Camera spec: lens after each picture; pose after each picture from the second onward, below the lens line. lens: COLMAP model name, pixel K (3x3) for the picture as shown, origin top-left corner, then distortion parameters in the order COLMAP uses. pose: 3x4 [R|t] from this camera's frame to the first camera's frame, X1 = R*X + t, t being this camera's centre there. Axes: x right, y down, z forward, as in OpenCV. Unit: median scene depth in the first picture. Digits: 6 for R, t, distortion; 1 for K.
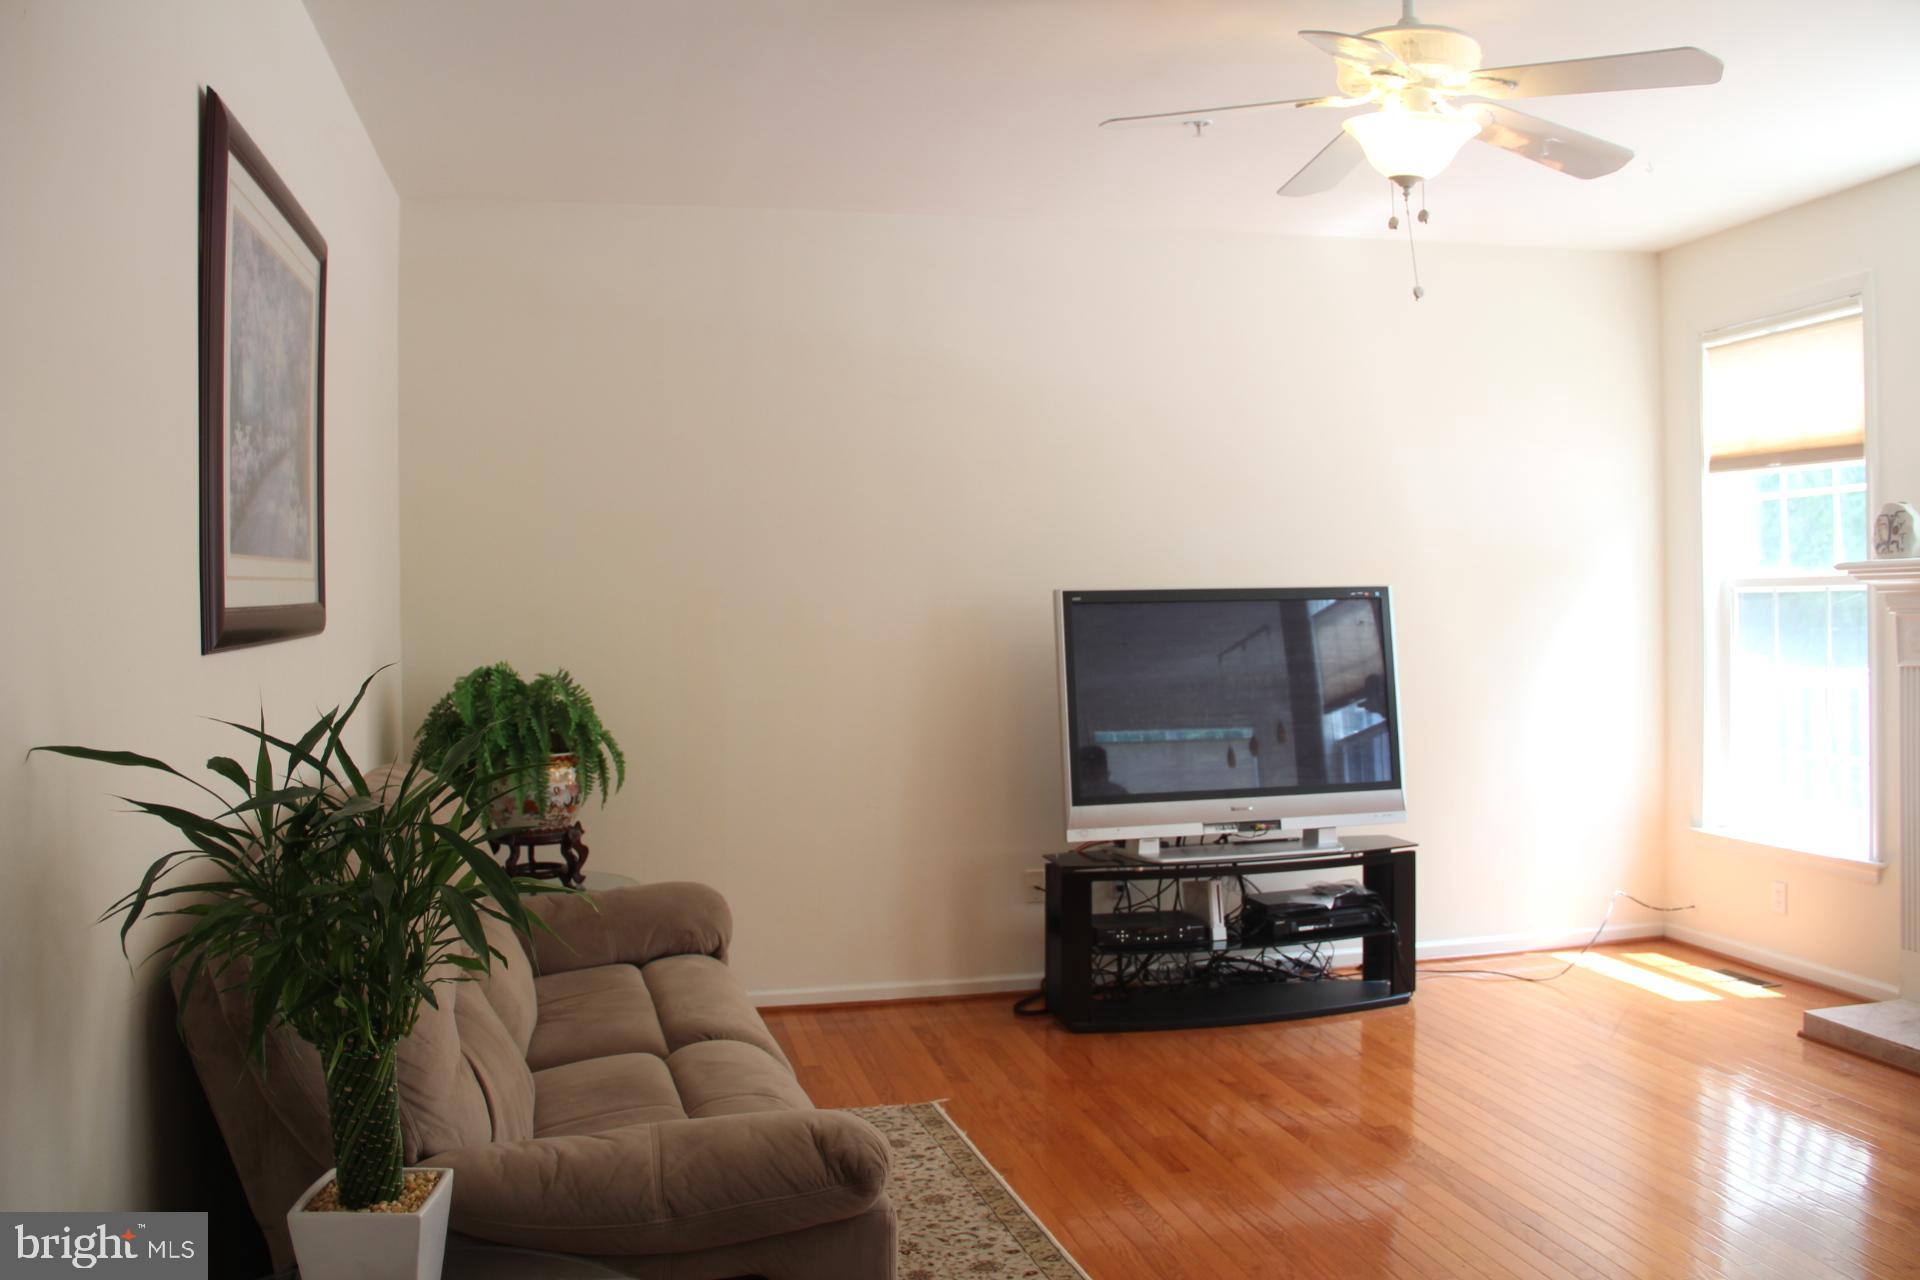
lens RADIAL K [[1607.5, 0, 960.2], [0, 1607.5, 632.4], [0, 0, 1]] dist [-0.109434, 0.022152]
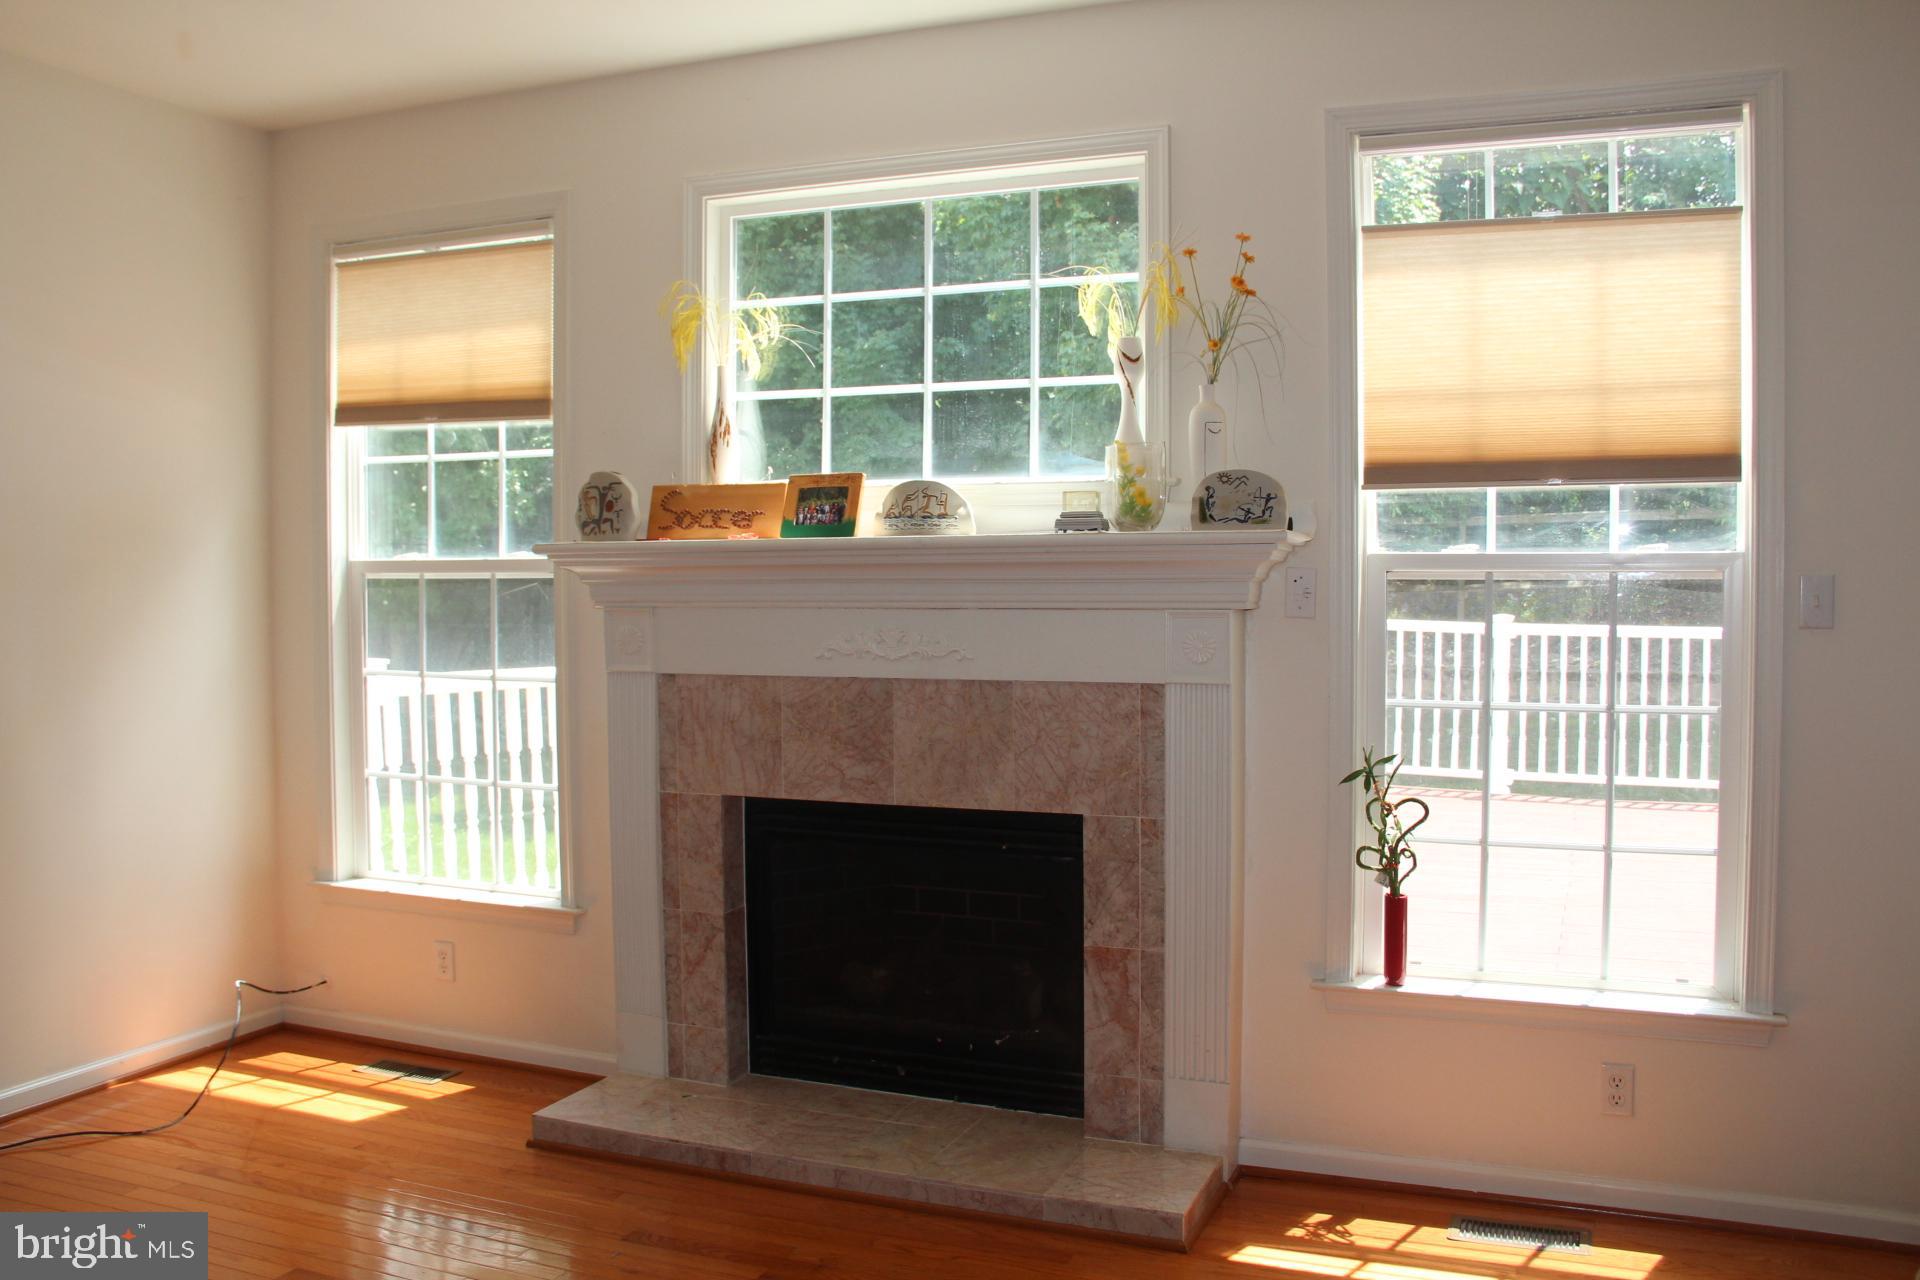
lens RADIAL K [[1607.5, 0, 958.7], [0, 1607.5, 633.8], [0, 0, 1]] dist [-0.109434, 0.022152]
pose [[0.577542, -0.012109, 0.816271, 0.017428], [0.002949, 0.999914, 0.012747, -0.007772], [-0.816355, -0.004955, 0.577529, 0.328222]]
